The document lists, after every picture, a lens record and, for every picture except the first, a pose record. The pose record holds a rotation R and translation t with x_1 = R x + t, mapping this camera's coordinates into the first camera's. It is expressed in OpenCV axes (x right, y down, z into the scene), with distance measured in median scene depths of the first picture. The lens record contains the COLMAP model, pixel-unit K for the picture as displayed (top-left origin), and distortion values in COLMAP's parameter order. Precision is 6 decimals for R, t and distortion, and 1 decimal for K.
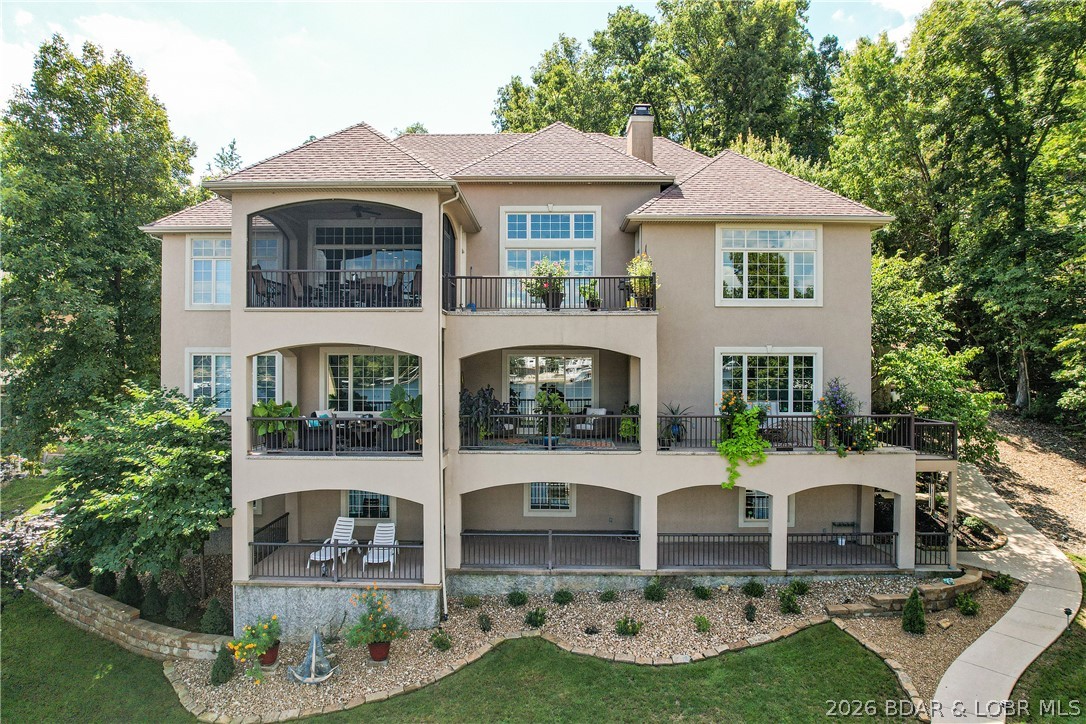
lens RADIAL K [[691.3, 0, 543.8], [0, 691.3, 365.8], [0, 0, 1]] dist [-0.072132, 0.059319]
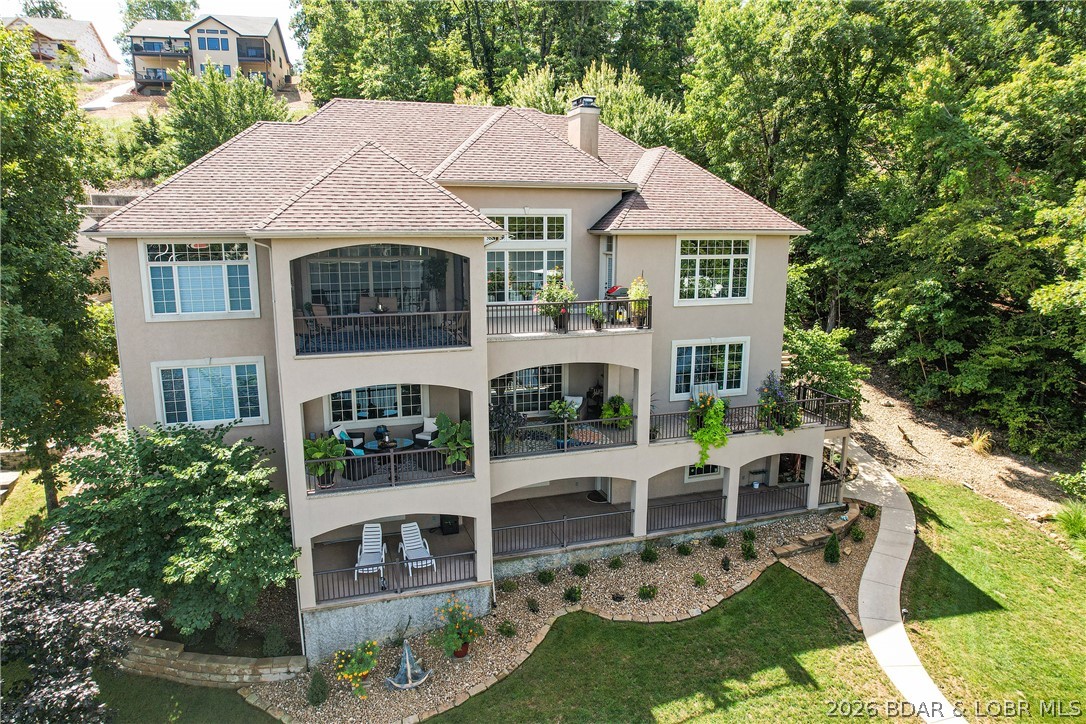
lens RADIAL K [[691.3, 0, 541.6], [0, 691.3, 364.9], [0, 0, 1]] dist [-0.072132, 0.059319]
pose [[0.946234, -0.065037, 0.316876, -0.380778], [0.001972, 0.980722, 0.195399, -0.244033], [-0.323476, -0.184269, 0.928121, -0.036868]]
